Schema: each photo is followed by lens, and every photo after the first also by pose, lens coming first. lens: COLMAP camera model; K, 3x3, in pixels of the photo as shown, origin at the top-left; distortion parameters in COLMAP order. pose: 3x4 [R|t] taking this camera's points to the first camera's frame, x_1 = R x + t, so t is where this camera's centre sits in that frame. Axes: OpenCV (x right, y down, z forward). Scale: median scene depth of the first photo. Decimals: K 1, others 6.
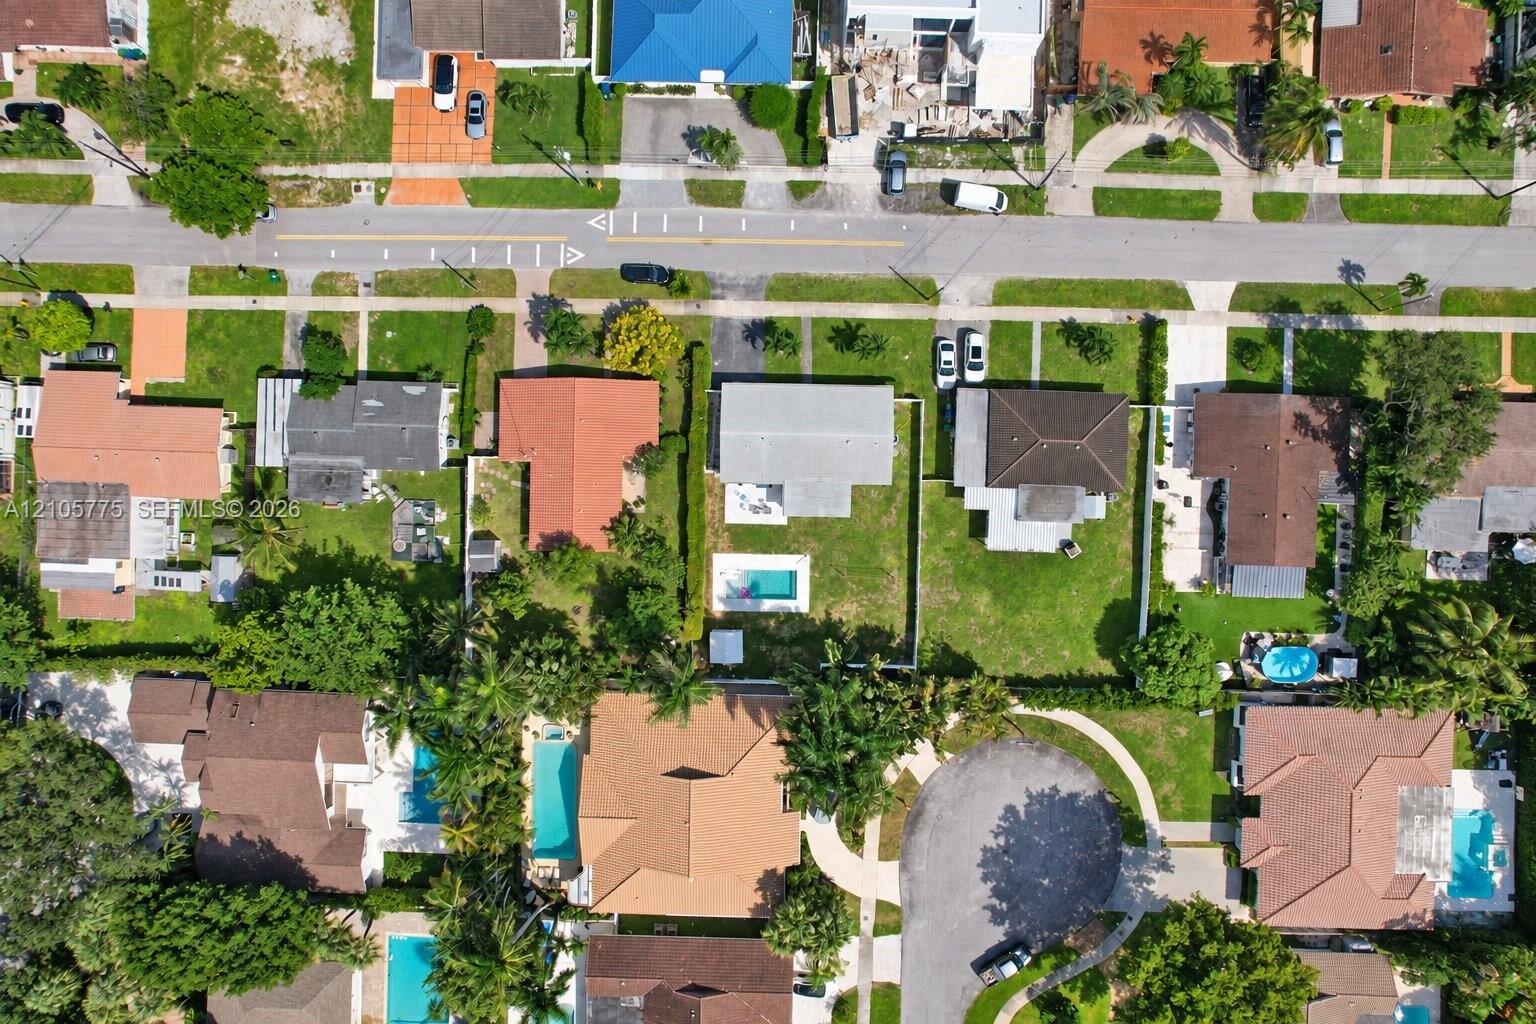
lens RADIAL K [[1006.2, 0, 770.6], [0, 1006.2, 495.3], [0, 0, 1]] dist [-0.058994, 0.062175]
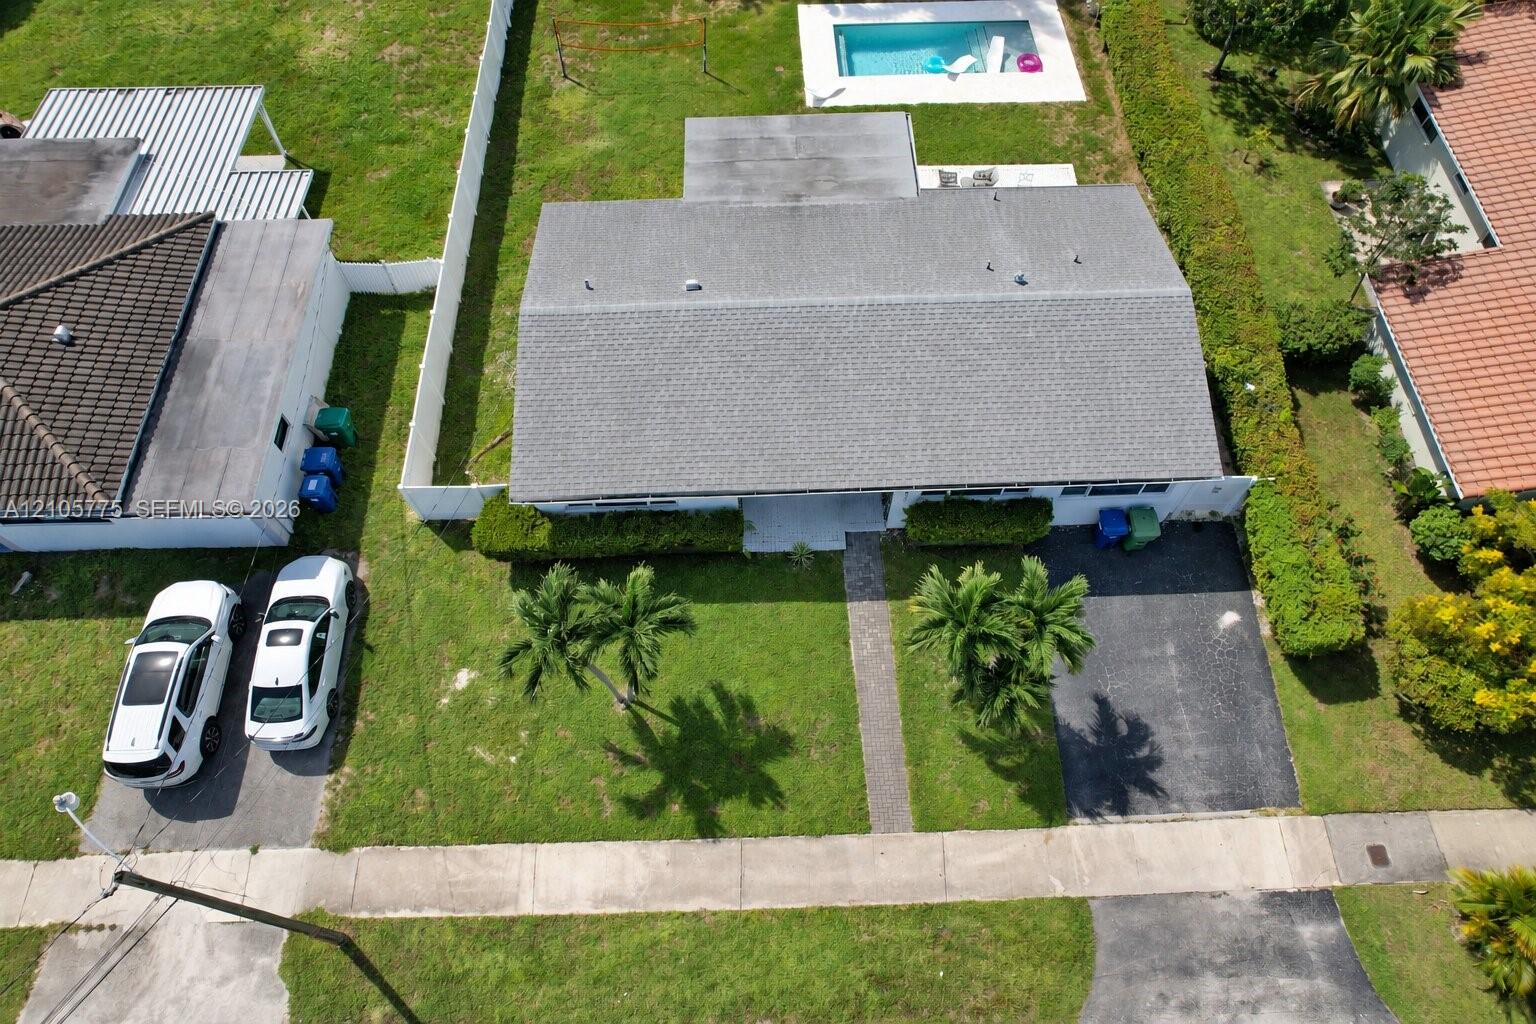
lens RADIAL K [[1006.2, 0, 770.6], [0, 1006.2, 495.3], [0, 0, 1]] dist [-0.058994, 0.062175]
pose [[-0.998053, 0.061724, 0.008941, 0.056215], [-0.050047, -0.878161, 0.475741, -0.217676], [0.037217, 0.474367, 0.879540, 0.768179]]
